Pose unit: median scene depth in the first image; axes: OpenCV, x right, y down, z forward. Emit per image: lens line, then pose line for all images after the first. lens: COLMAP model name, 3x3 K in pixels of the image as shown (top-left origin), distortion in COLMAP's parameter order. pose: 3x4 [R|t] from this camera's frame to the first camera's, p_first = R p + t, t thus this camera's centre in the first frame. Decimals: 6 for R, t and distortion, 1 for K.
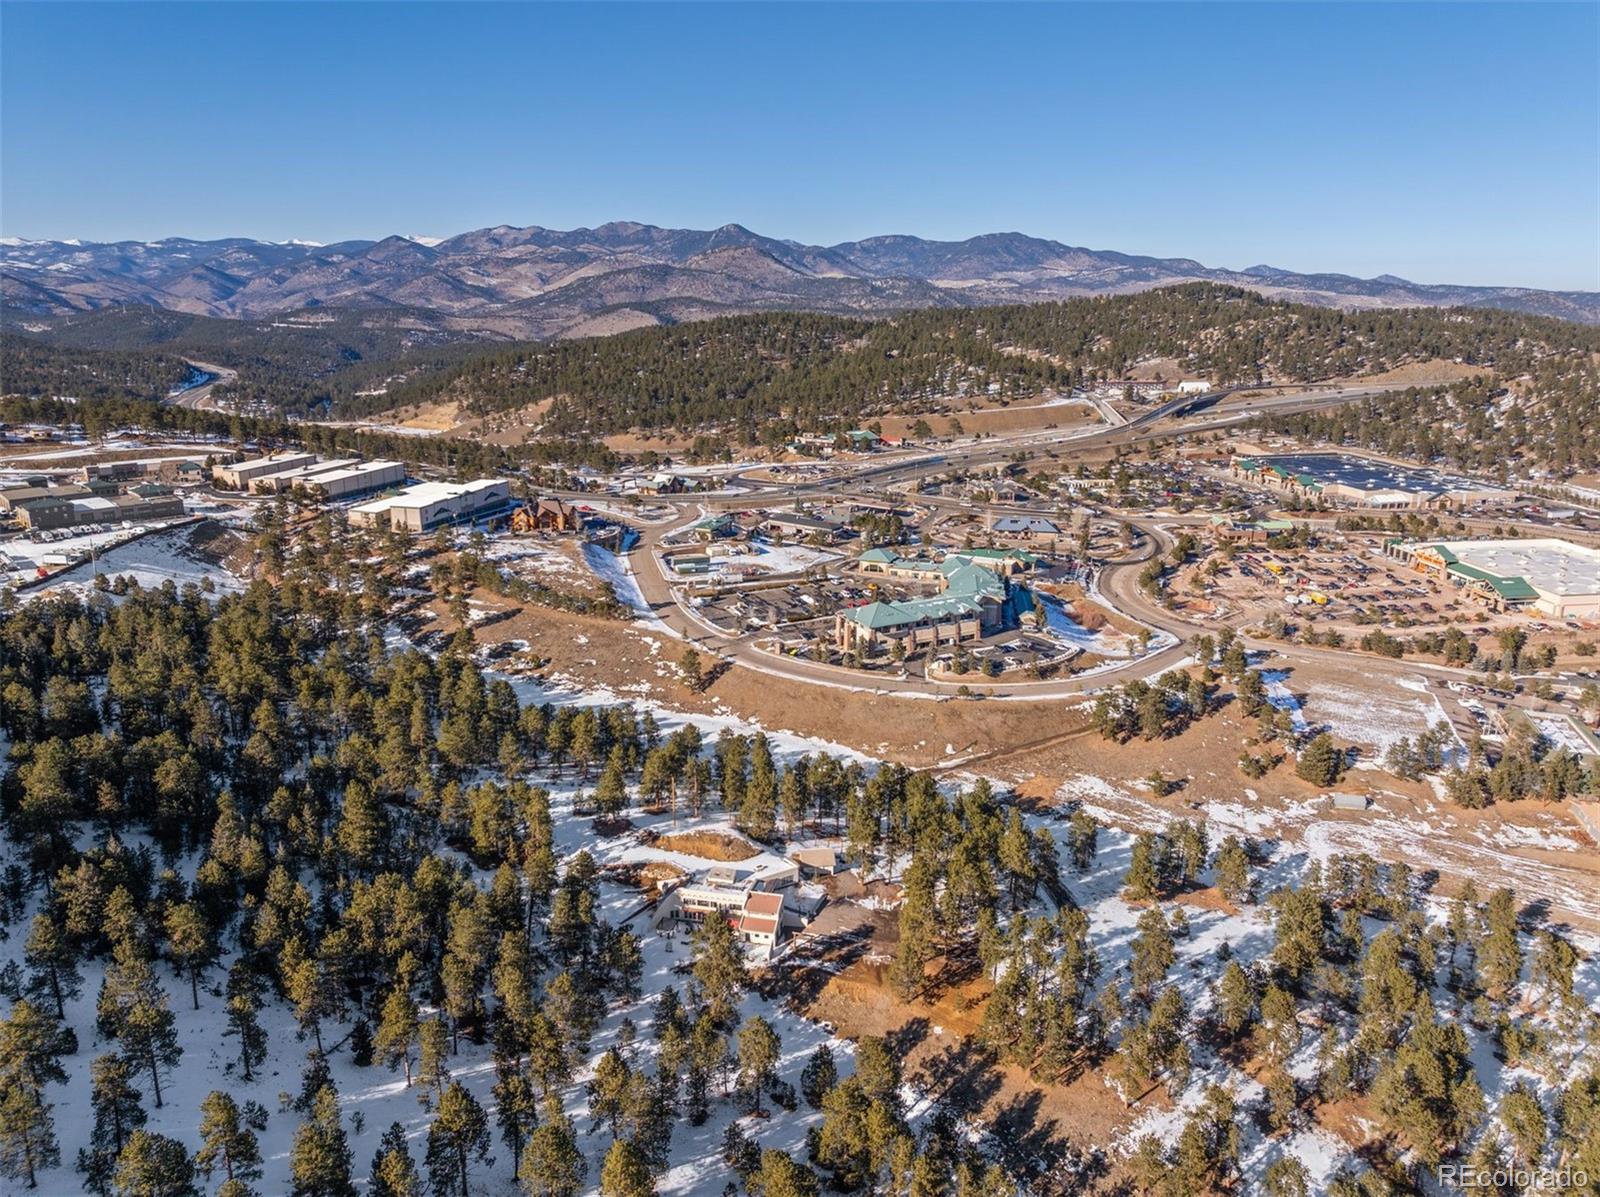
lens RADIAL K [[1112.5, 0, 806.7], [0, 1112.5, 599.7], [0, 0, 1]] dist [-0.036638, -0.004961]
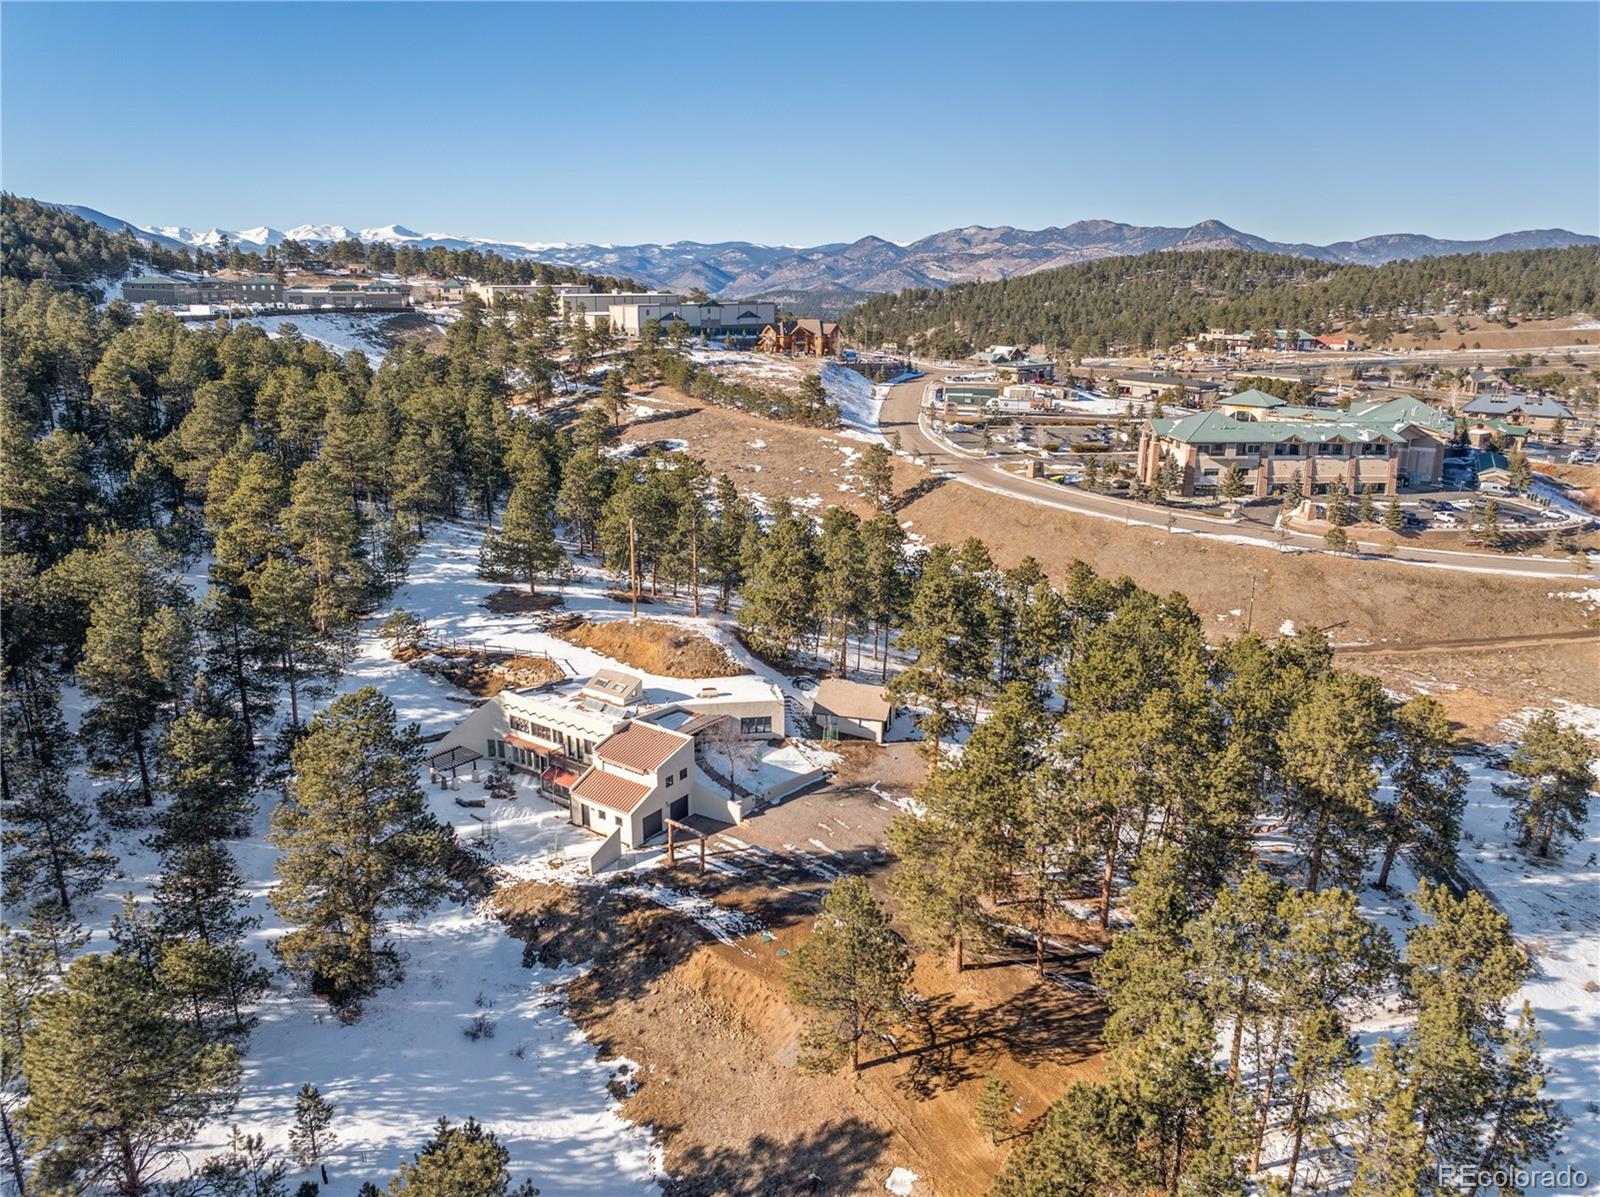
lens RADIAL K [[1112.5, 0, 806.7], [0, 1112.5, 599.7], [0, 0, 1]] dist [-0.036638, -0.004961]
pose [[0.919845, 0.107233, -0.377341, 0.090056], [-0.109870, 0.993839, 0.014598, 0.108211], [0.376581, 0.028031, 0.925959, 0.333422]]
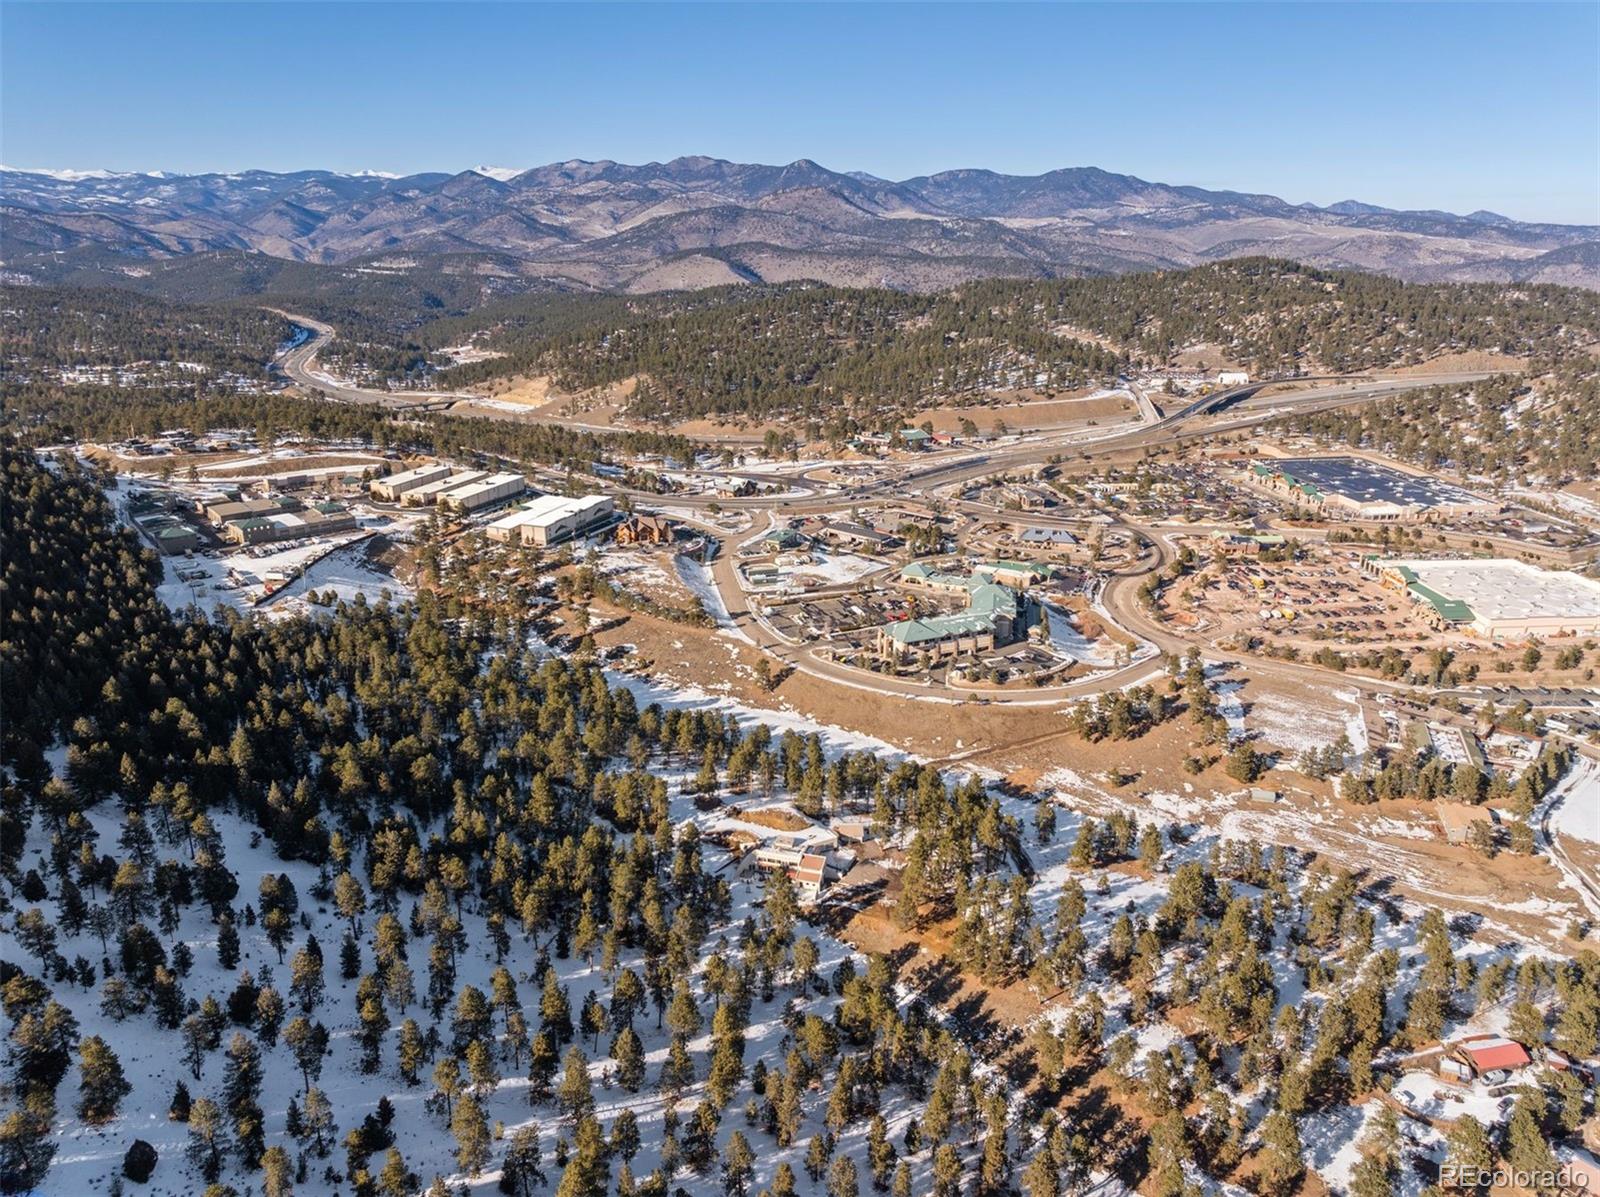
lens RADIAL K [[1112.5, 0, 806.7], [0, 1112.5, 599.7], [0, 0, 1]] dist [-0.036638, -0.004961]
pose [[0.998127, 0.021085, -0.057427, 0.016162], [-0.017688, 0.998099, 0.059039, -0.085059], [0.058562, -0.057913, 0.996602, -0.236930]]
